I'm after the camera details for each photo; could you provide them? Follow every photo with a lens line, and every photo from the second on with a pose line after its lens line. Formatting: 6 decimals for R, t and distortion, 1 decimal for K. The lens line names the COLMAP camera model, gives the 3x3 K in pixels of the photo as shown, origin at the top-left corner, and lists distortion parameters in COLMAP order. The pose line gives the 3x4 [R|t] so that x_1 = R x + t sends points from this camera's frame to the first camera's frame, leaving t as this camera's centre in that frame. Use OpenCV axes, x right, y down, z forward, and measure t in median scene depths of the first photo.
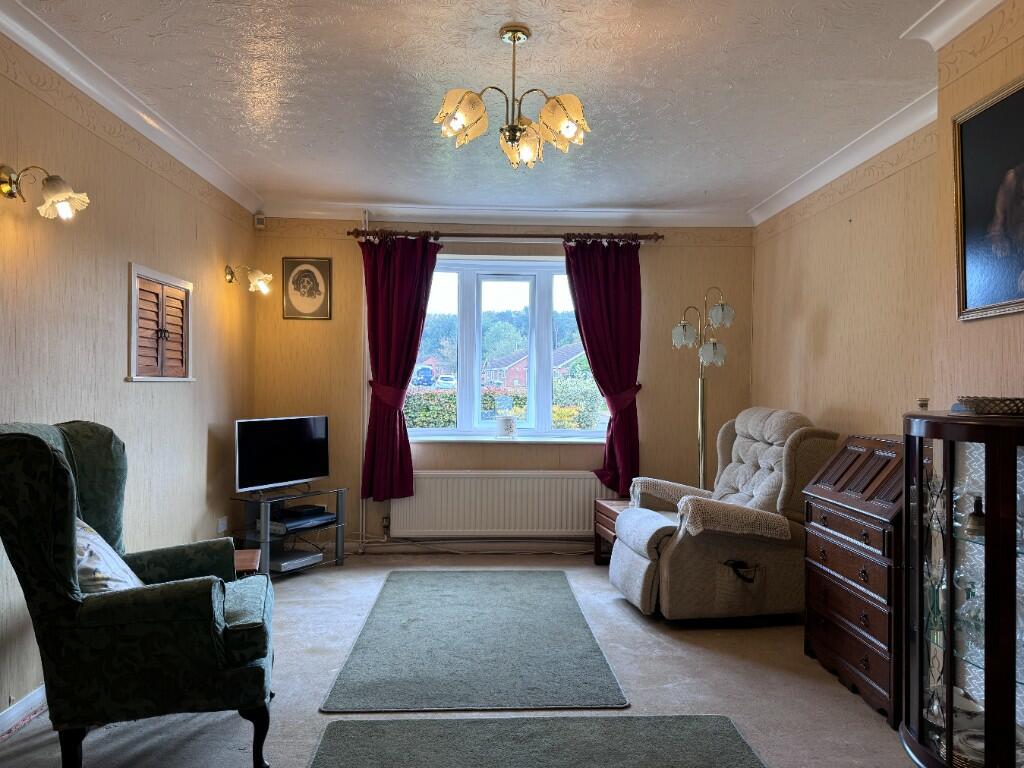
lens RADIAL K [[803.2, 0, 512.0], [0, 803.2, 384.0], [0, 0, 1]] dist [0.130967, -0.190731]
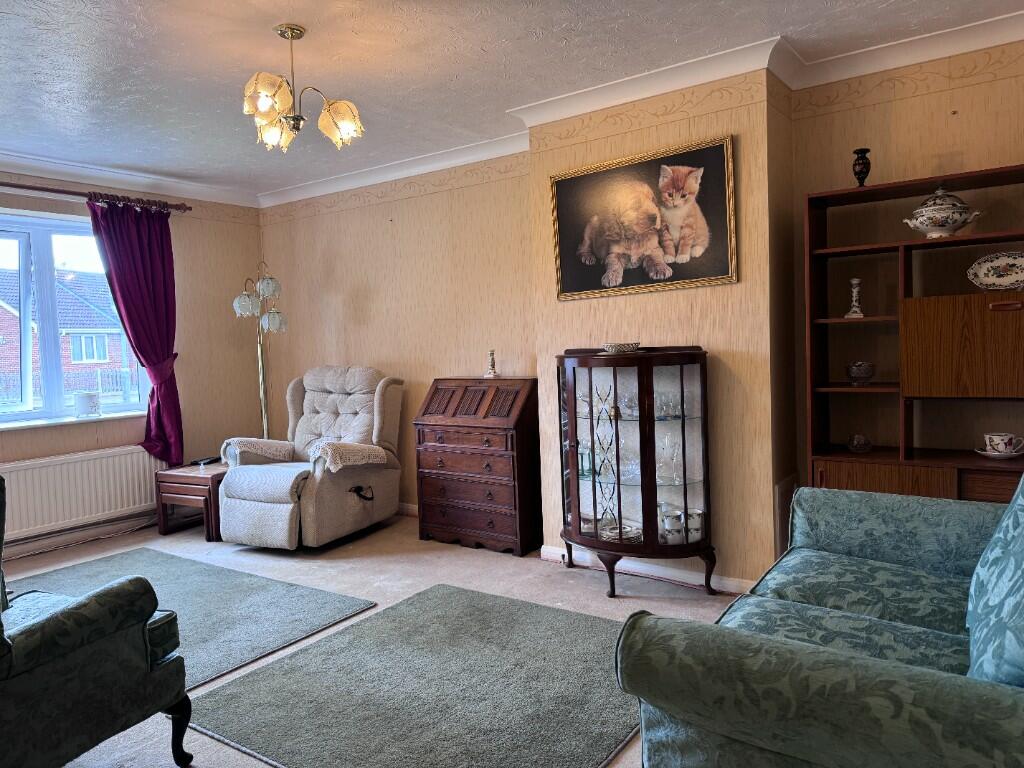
lens RADIAL K [[803.2, 0, 512.0], [0, 803.2, 384.0], [0, 0, 1]] dist [0.130967, -0.190731]
pose [[0.557788, -0.076734, 0.826428, -0.567264], [0.042731, 0.997052, 0.063735, -0.009662], [-0.828882, -0.000237, 0.559423, 0.097444]]
